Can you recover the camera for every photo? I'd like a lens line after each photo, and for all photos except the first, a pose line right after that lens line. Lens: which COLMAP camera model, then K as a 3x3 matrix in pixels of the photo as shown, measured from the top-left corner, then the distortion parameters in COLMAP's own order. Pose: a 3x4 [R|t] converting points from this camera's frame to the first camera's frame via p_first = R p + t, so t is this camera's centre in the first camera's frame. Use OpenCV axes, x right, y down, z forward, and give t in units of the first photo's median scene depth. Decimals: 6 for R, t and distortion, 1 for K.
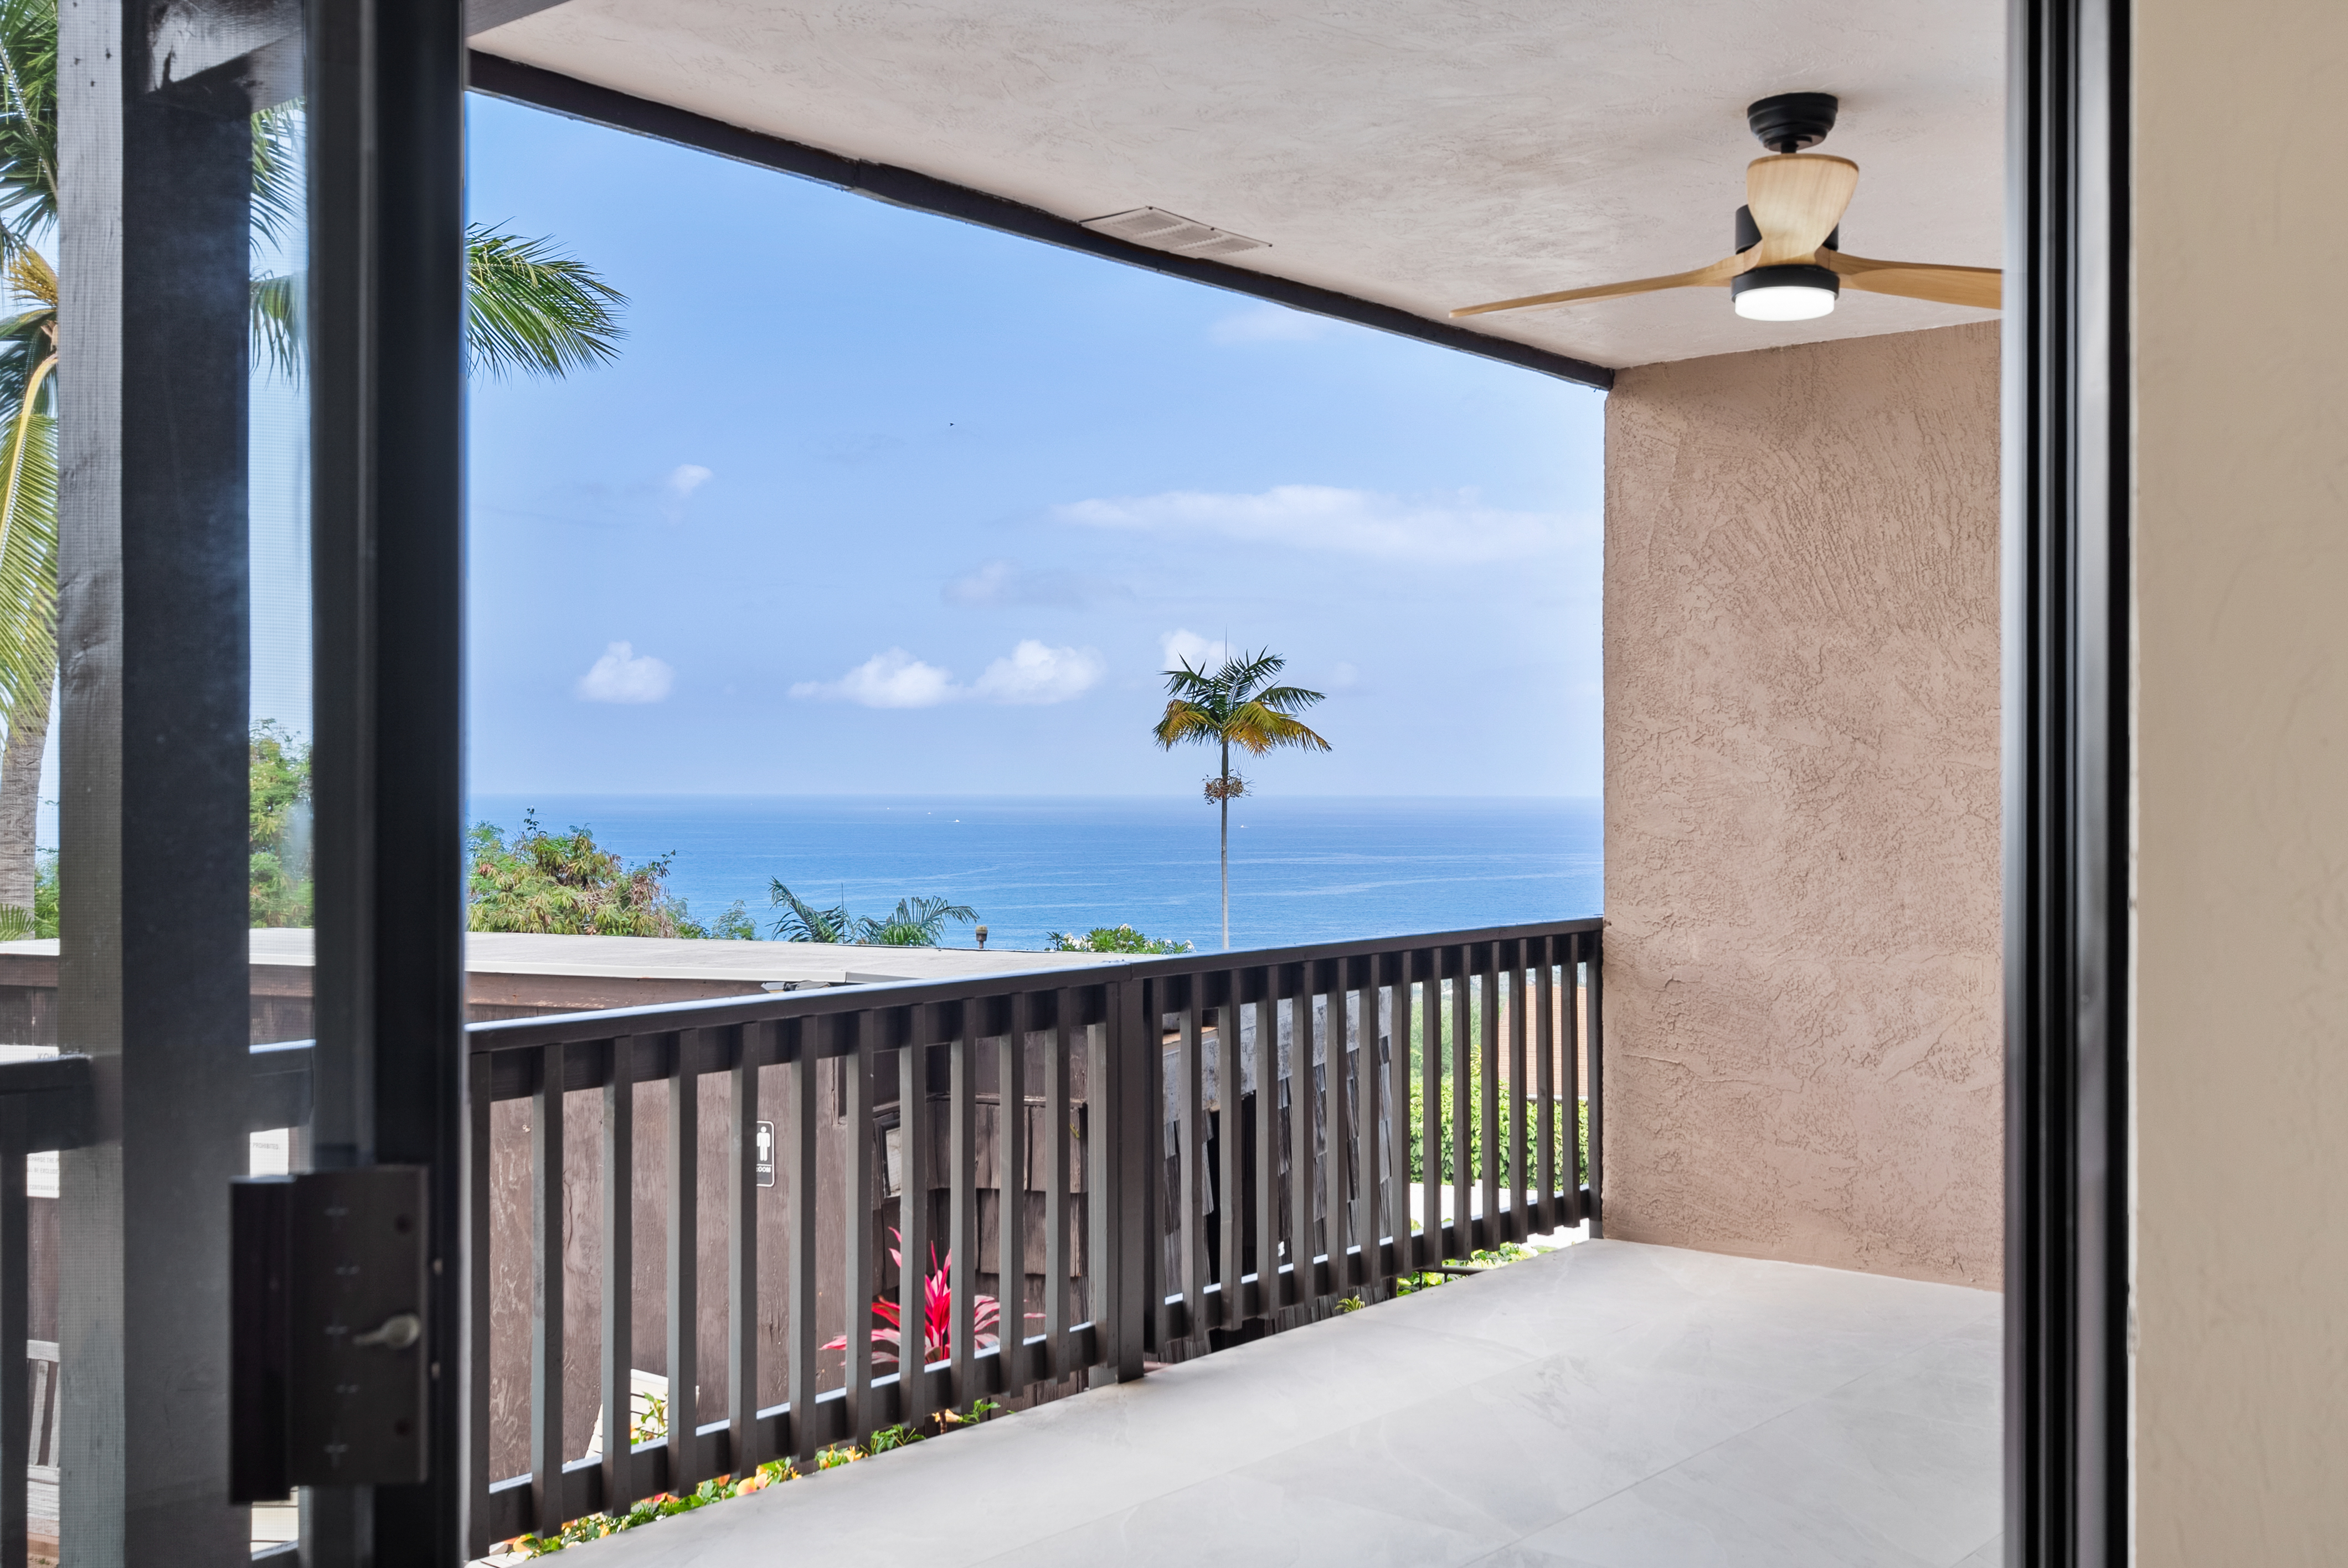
lens RADIAL K [[2320.9, 0, 1168.6], [0, 2320.9, 784.9], [0, 0, 1]] dist [-0.003336, 0.008347]
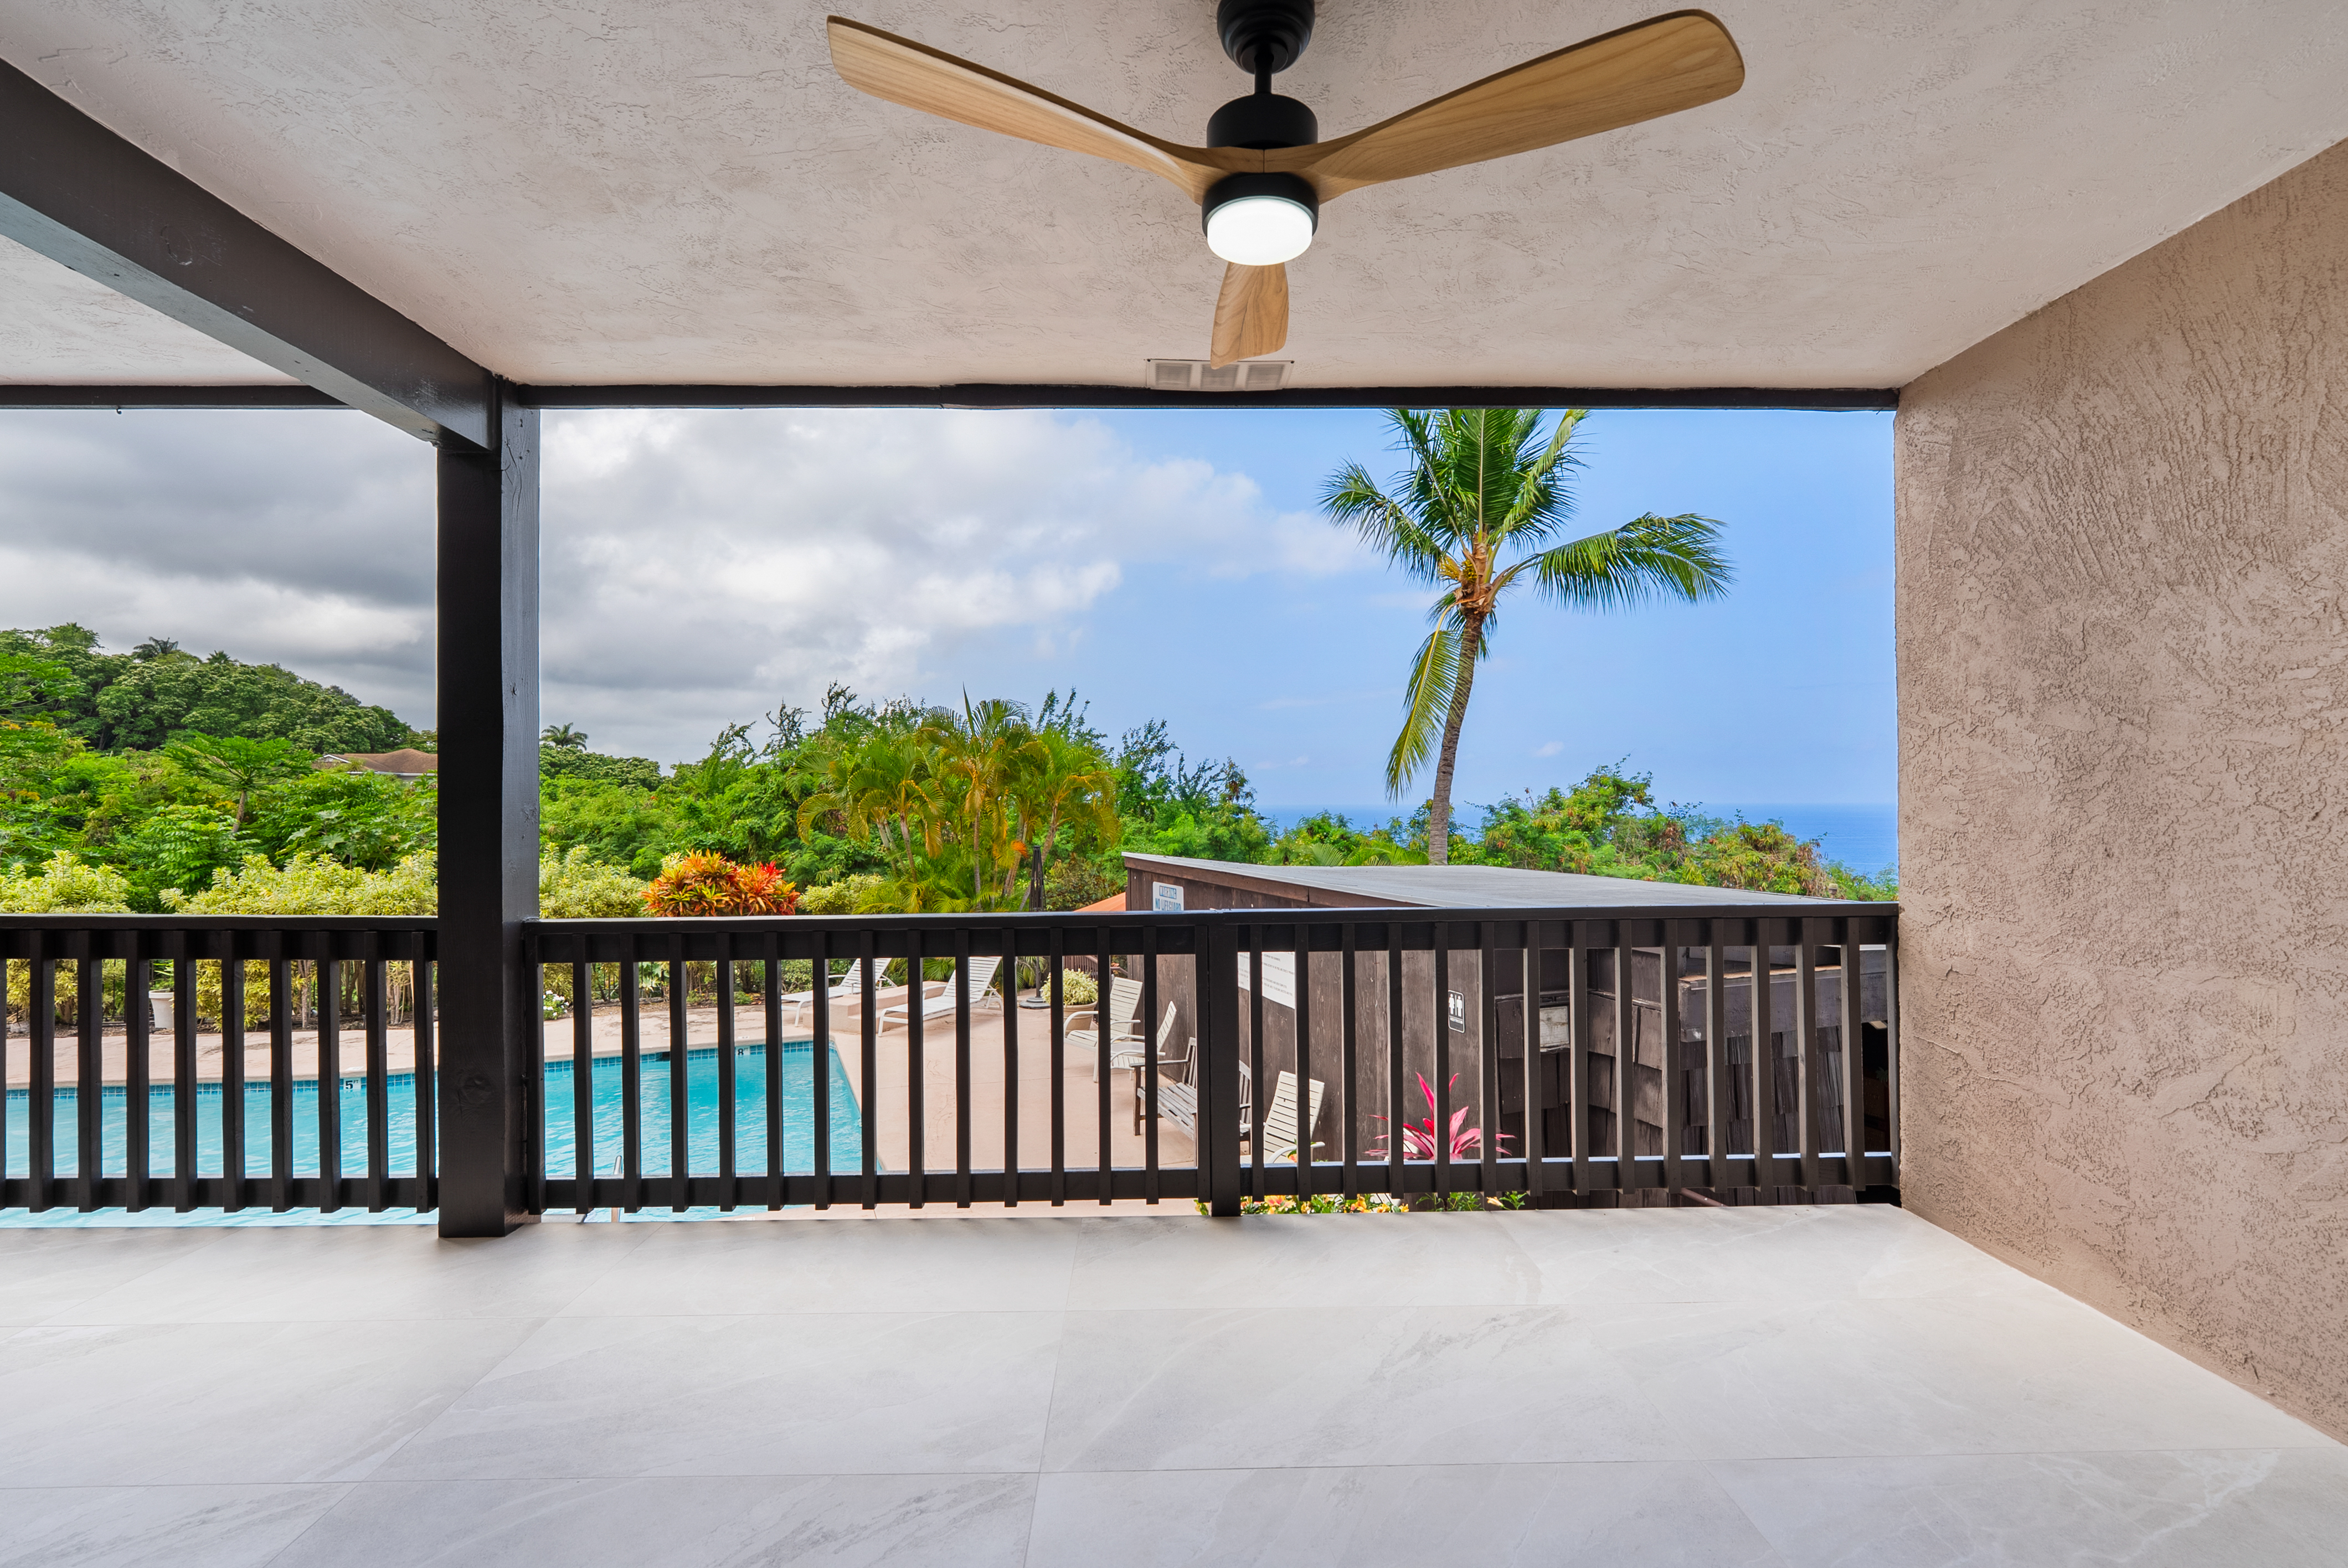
lens RADIAL K [[1063.2, 0, 1173.3], [0, 1063.2, 788.0], [0, 0, 1]] dist [-0.001768, -0.000162]
pose [[0.655809, -0.014158, -0.754794, 0.355849], [0.006132, 0.999891, -0.013428, 0.009095], [0.754902, 0.004177, 0.655824, 0.452815]]
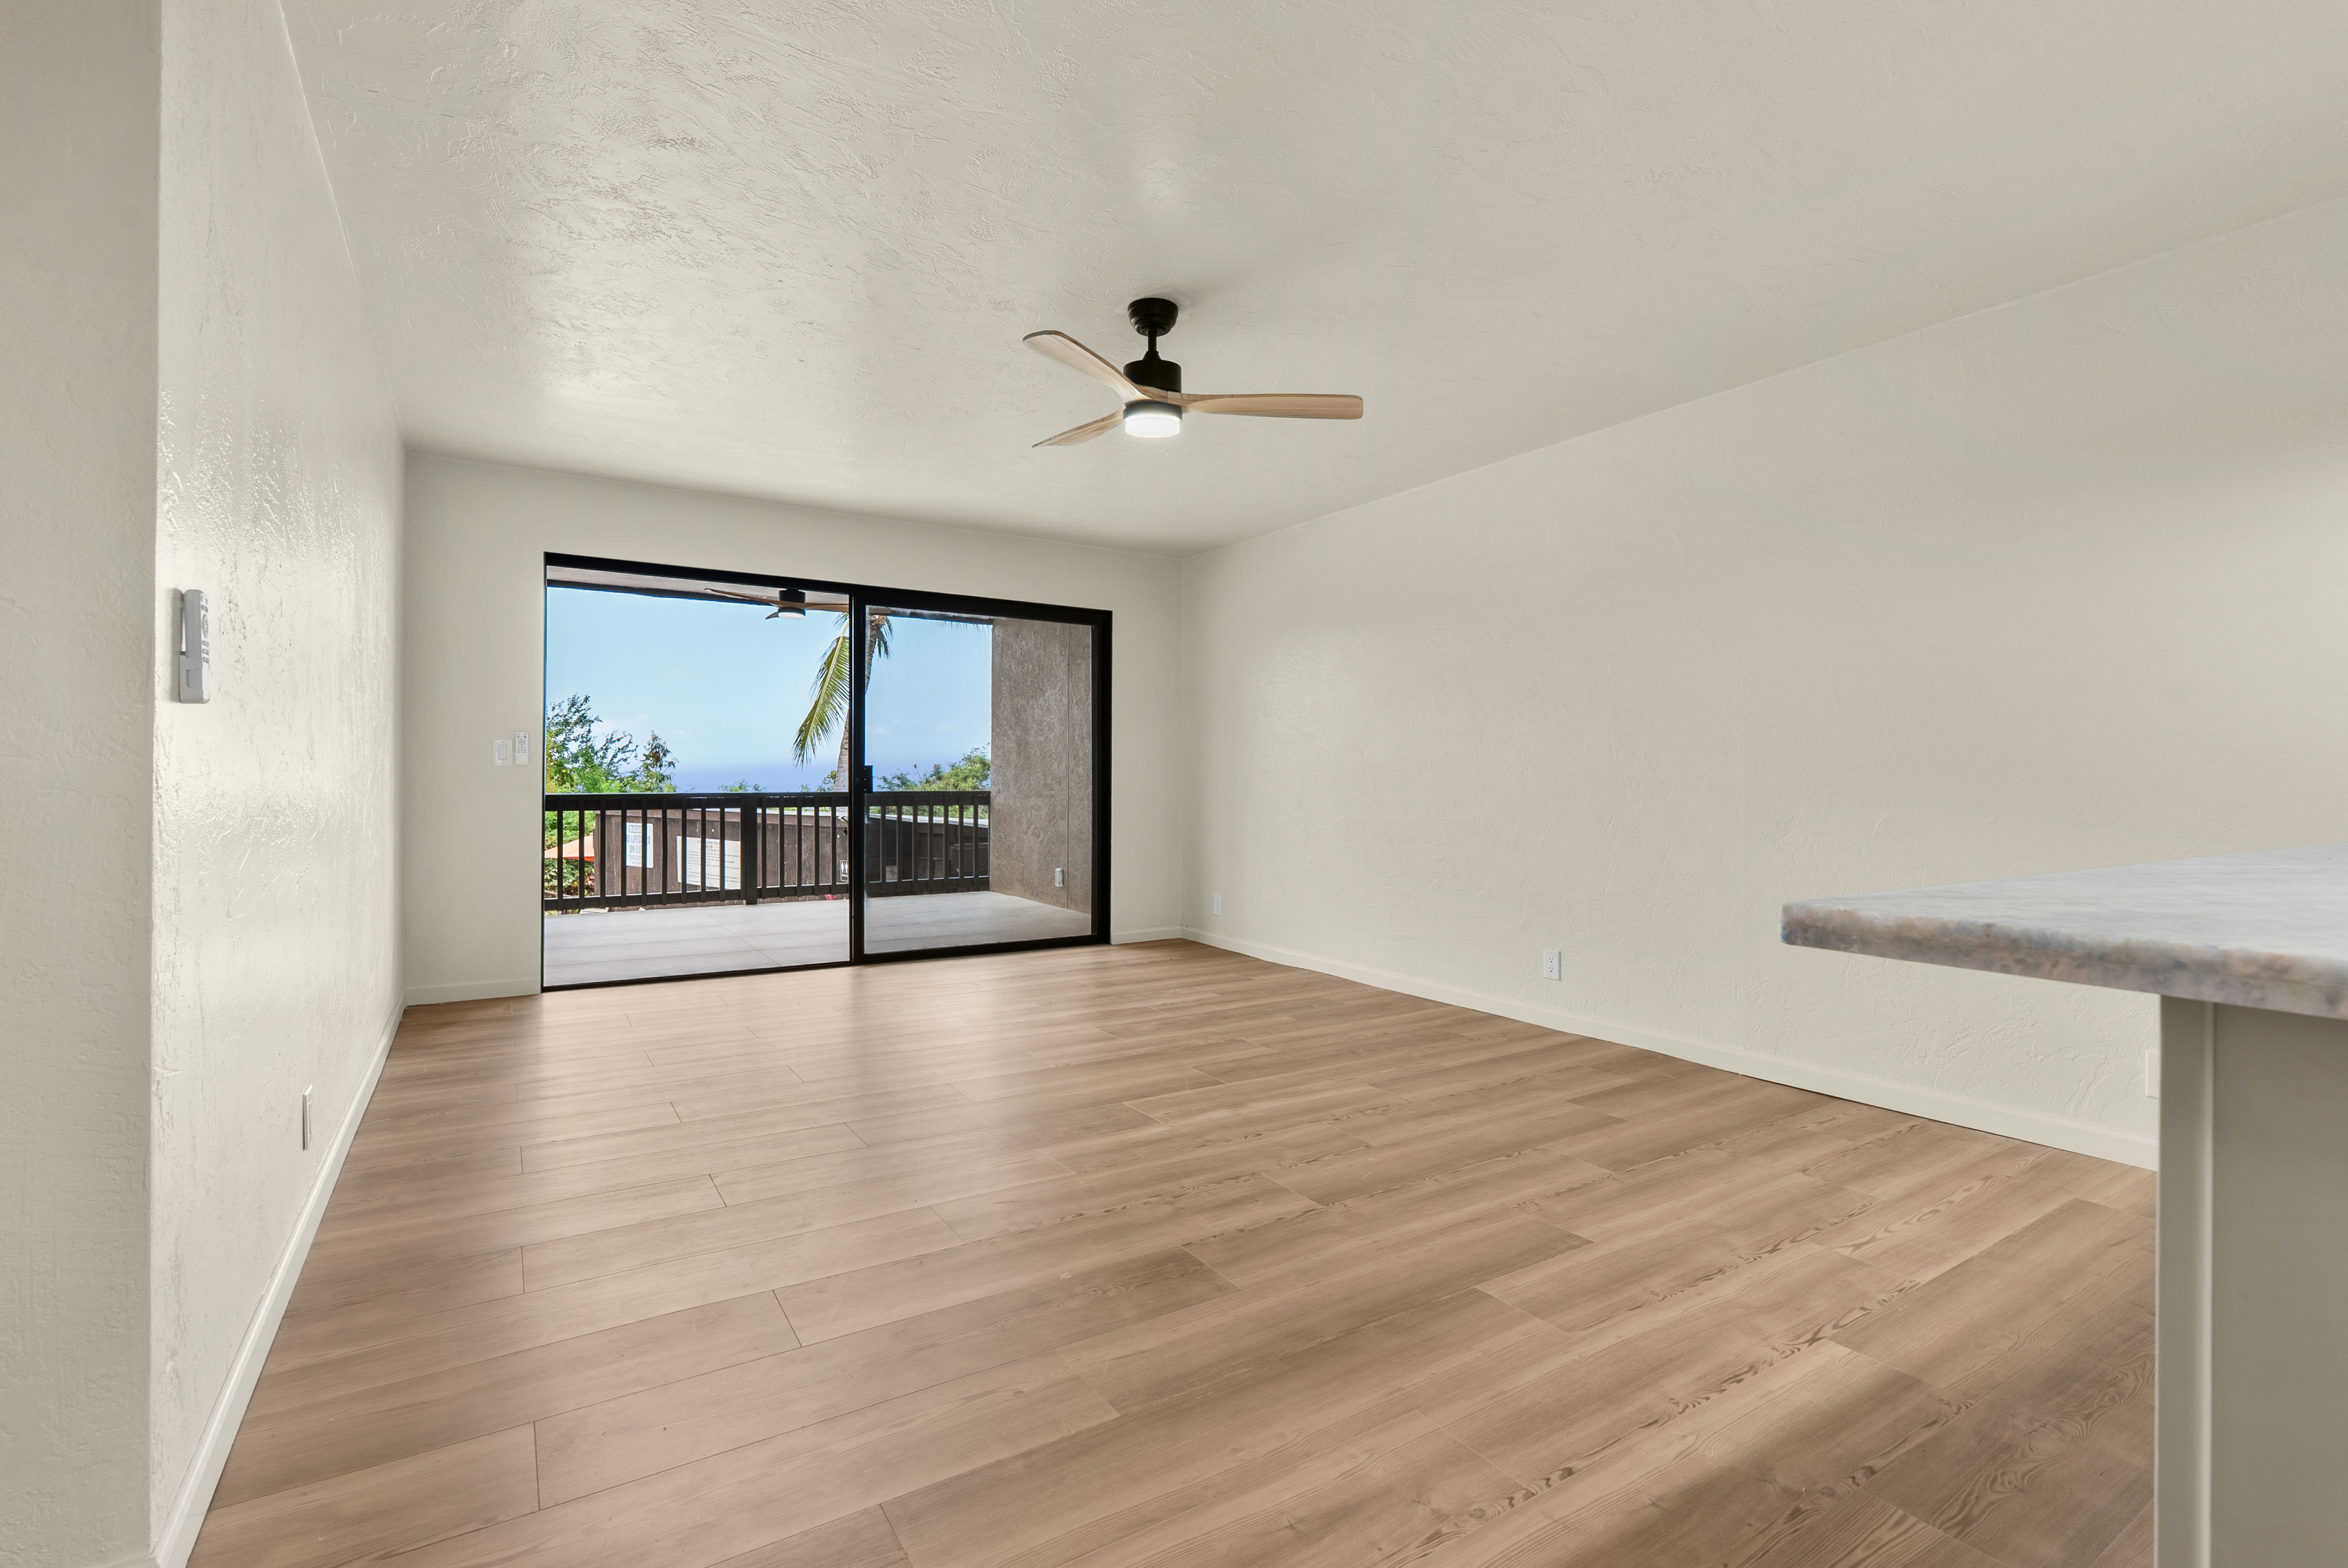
lens RADIAL K [[1062.7, 0, 1174.0], [0, 1062.7, 784.0], [0, 0, 1]] dist [0.000689, 0.000949]
pose [[0.952762, 0.004444, -0.303685, 0.919133], [-0.003888, 0.999989, 0.002438, 0.045432], [0.303693, -0.001142, 0.952769, -0.333054]]
